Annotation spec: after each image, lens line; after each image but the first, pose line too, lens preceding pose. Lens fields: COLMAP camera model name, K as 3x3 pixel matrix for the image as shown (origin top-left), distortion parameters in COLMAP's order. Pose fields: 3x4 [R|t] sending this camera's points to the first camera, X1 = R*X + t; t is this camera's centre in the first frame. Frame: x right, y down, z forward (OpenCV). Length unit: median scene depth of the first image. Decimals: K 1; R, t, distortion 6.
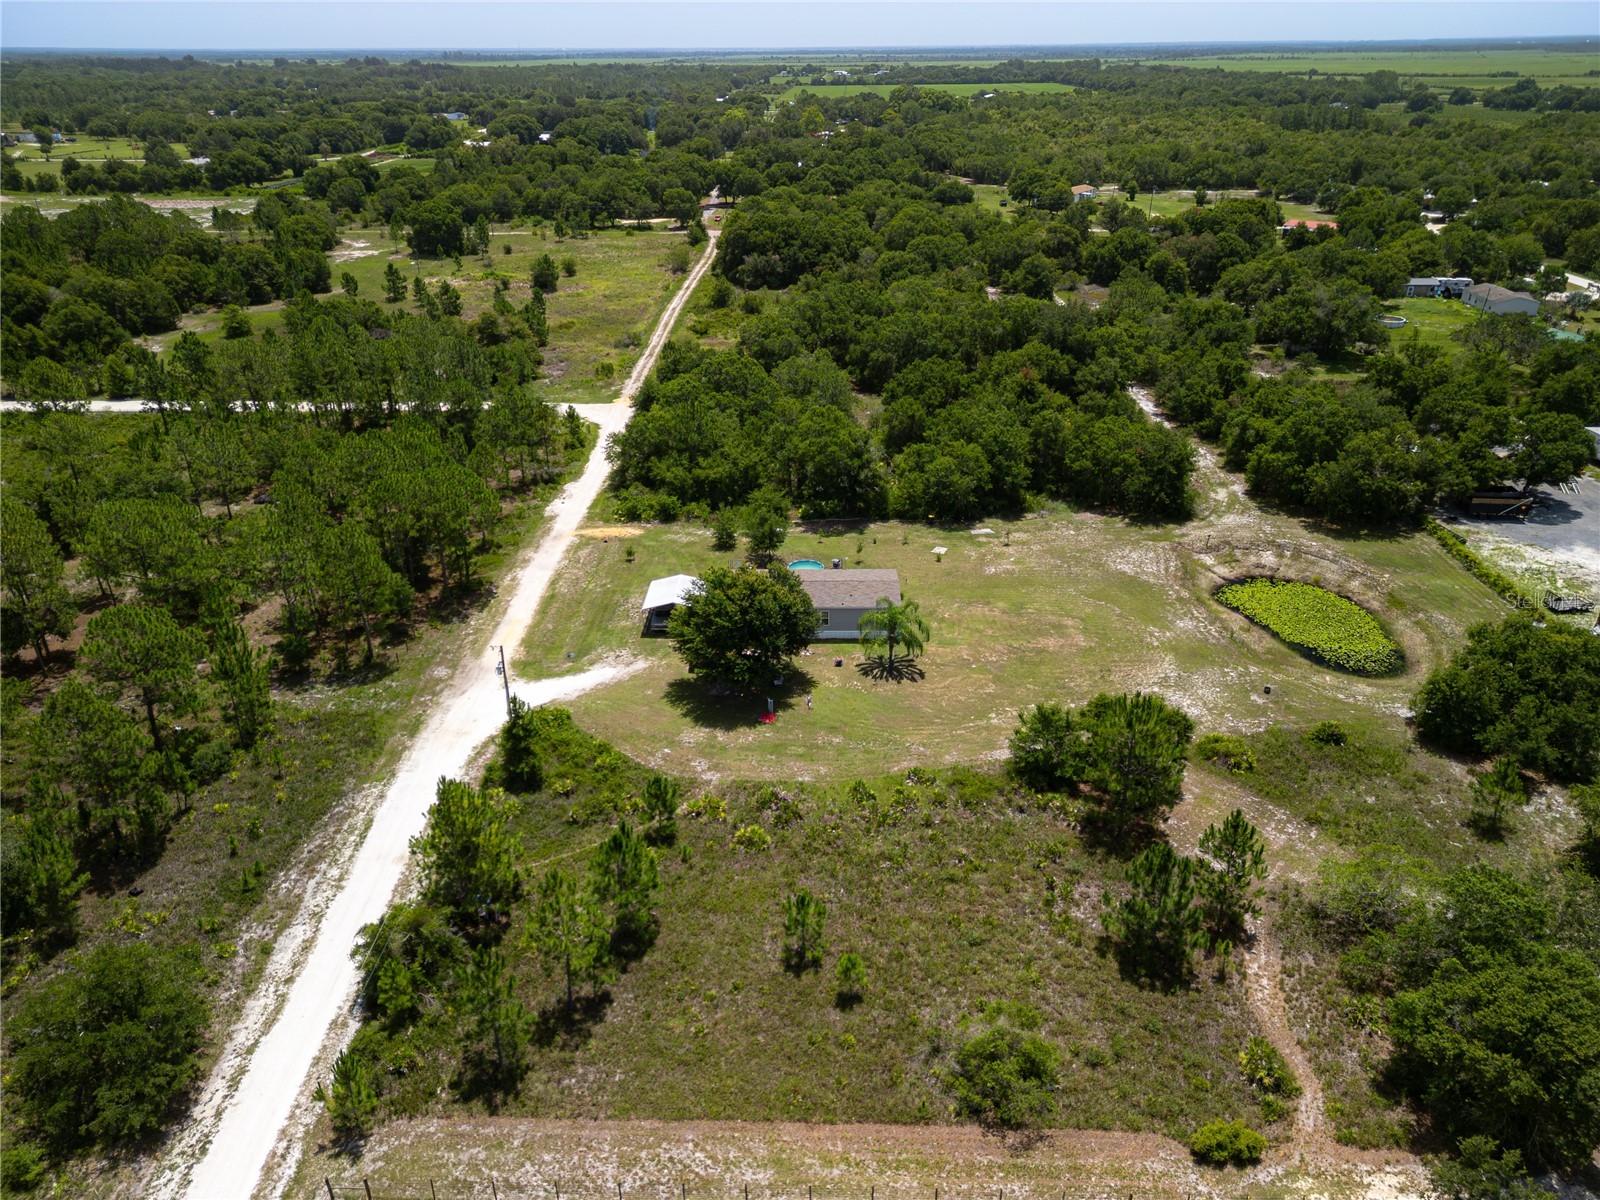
lens RADIAL K [[1119.6, 0, 801.9], [0, 1119.6, 597.9], [0, 0, 1]] dist [0.058970, -0.039755]
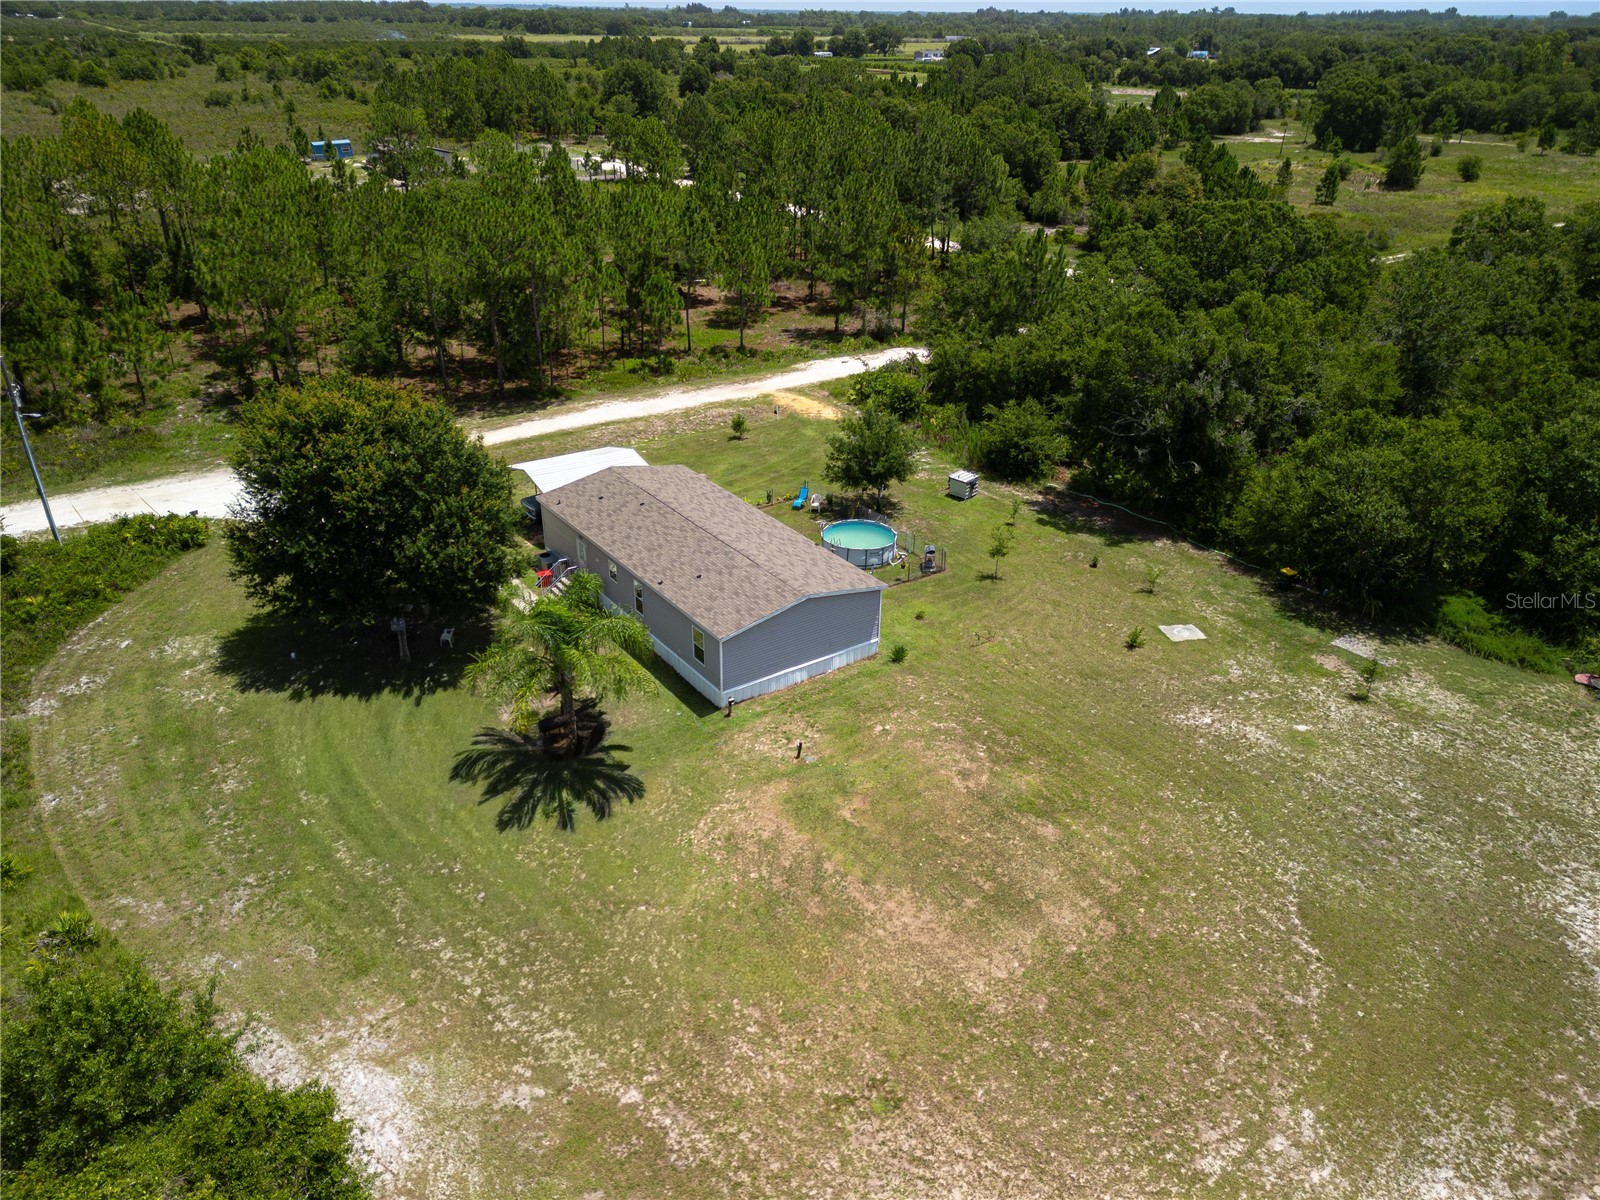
lens RADIAL K [[1119.6, 0, 800.8], [0, 1119.6, 633.9], [0, 0, 1]] dist [0.058970, -0.039755]
pose [[0.585222, 0.405331, -0.702298, 0.521546], [-0.370550, 0.904060, 0.213000, -0.123018], [0.721255, 0.135584, 0.679271, 0.966227]]
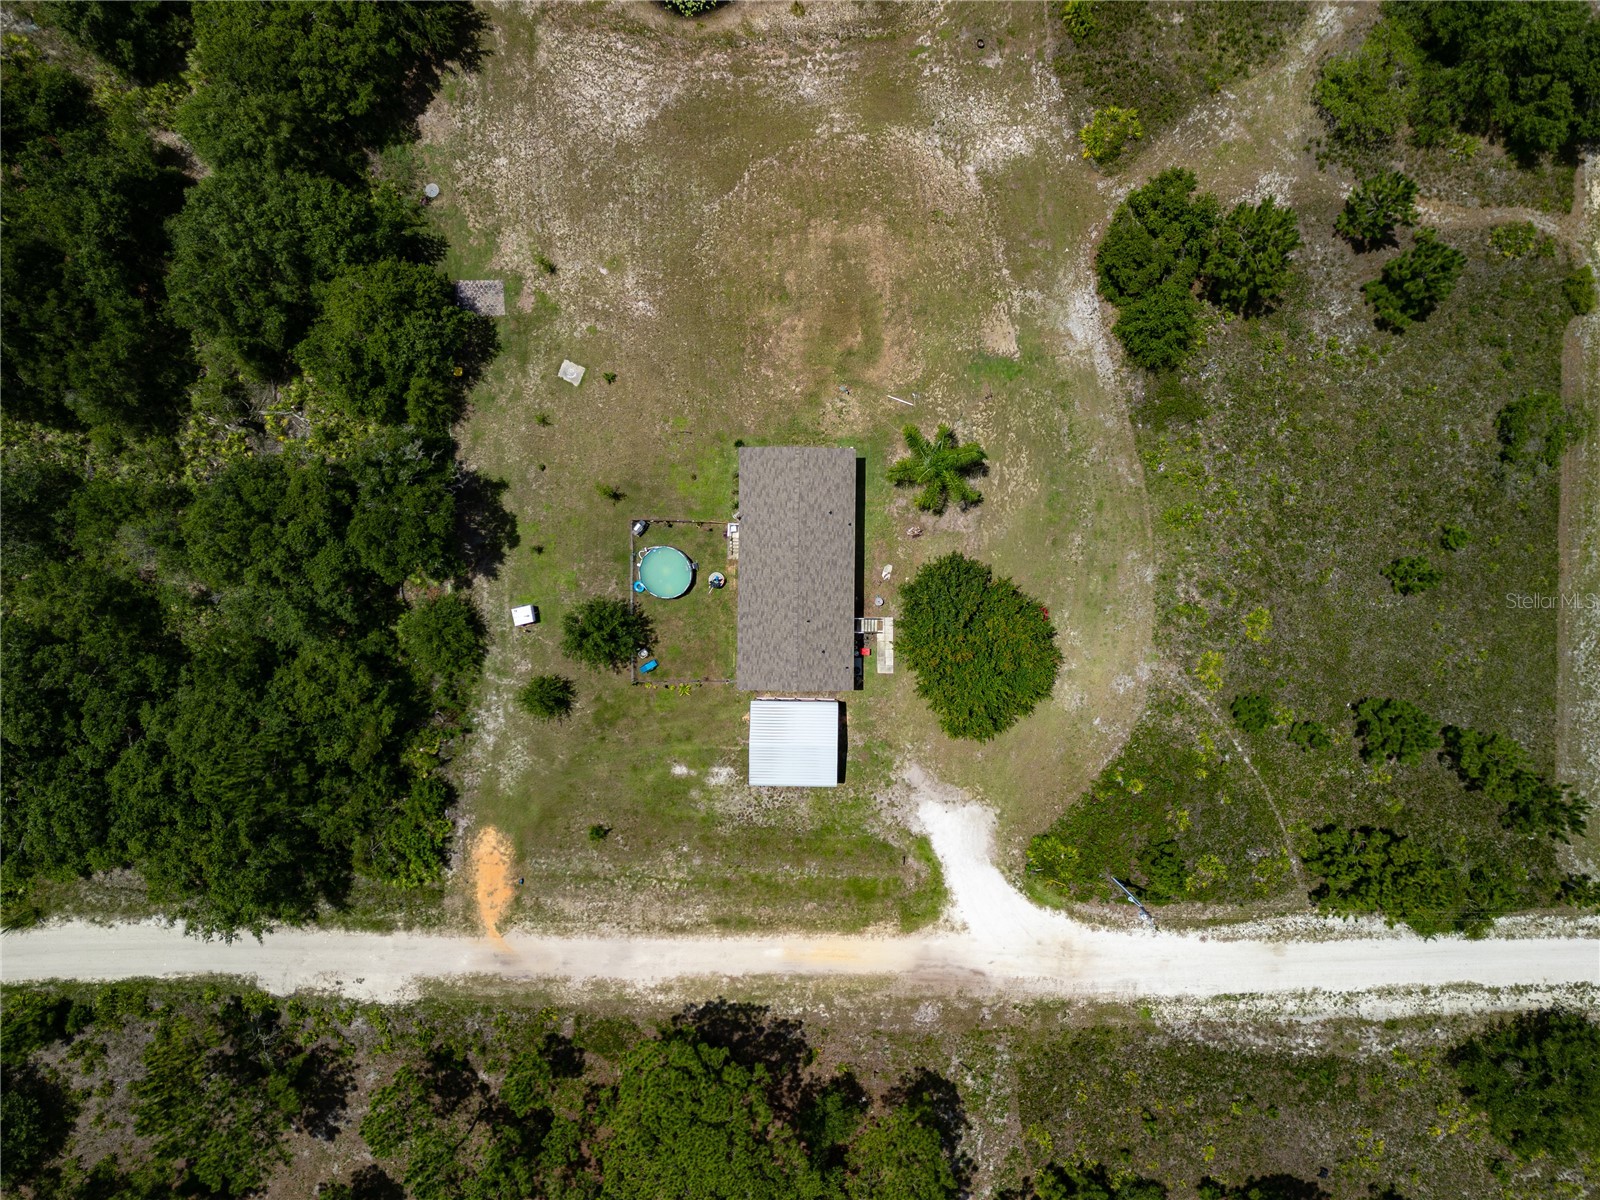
lens RADIAL K [[1119.6, 0, 798.1], [0, 1119.6, 594.0], [0, 0, 1]] dist [0.058970, -0.039755]
pose [[-0.002660, -0.999705, 0.024151, -0.040564], [0.426346, 0.020712, 0.904323, -0.926574], [-0.904556, 0.012702, 0.426165, 0.926335]]
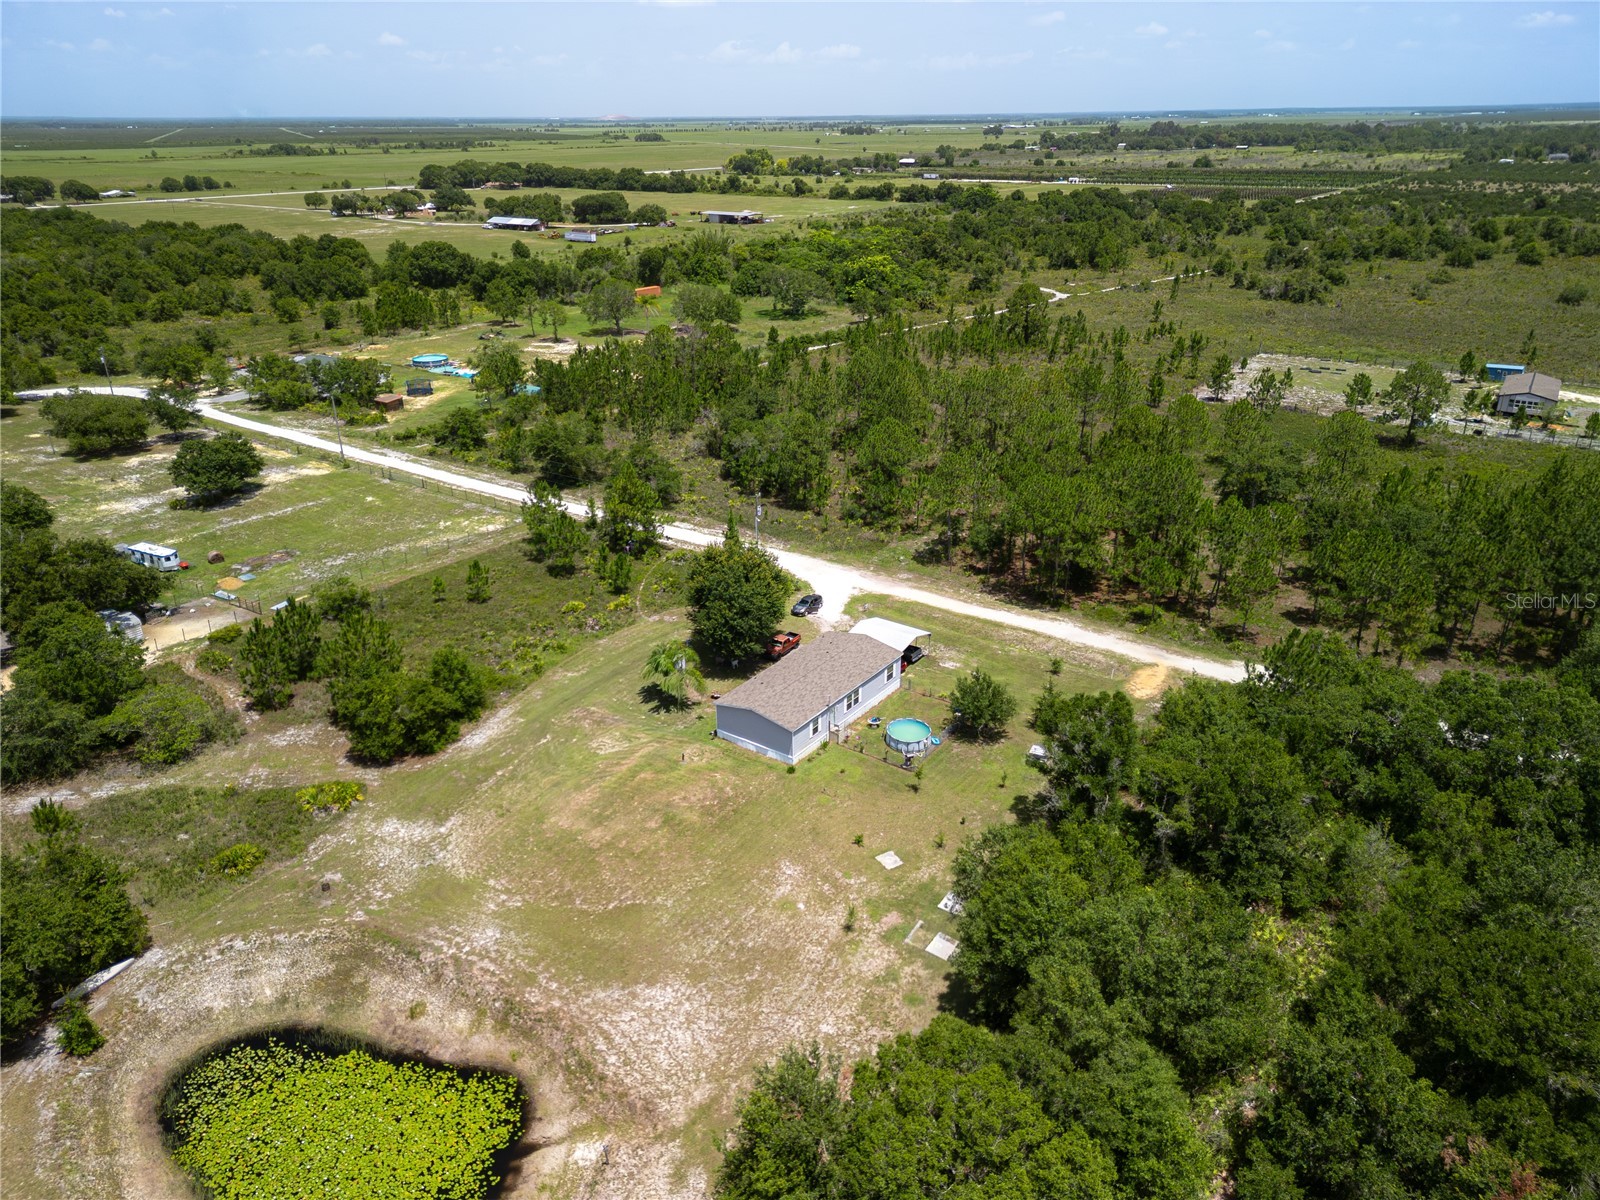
lens RADIAL K [[1119.6, 0, 801.3], [0, 1119.6, 601.9], [0, 0, 1]] dist [0.058970, -0.039755]
pose [[-0.573190, 0.337699, -0.746600, 0.916106], [-0.347361, 0.725078, 0.594645, -0.809366], [0.742154, 0.600185, -0.298304, 1.669893]]
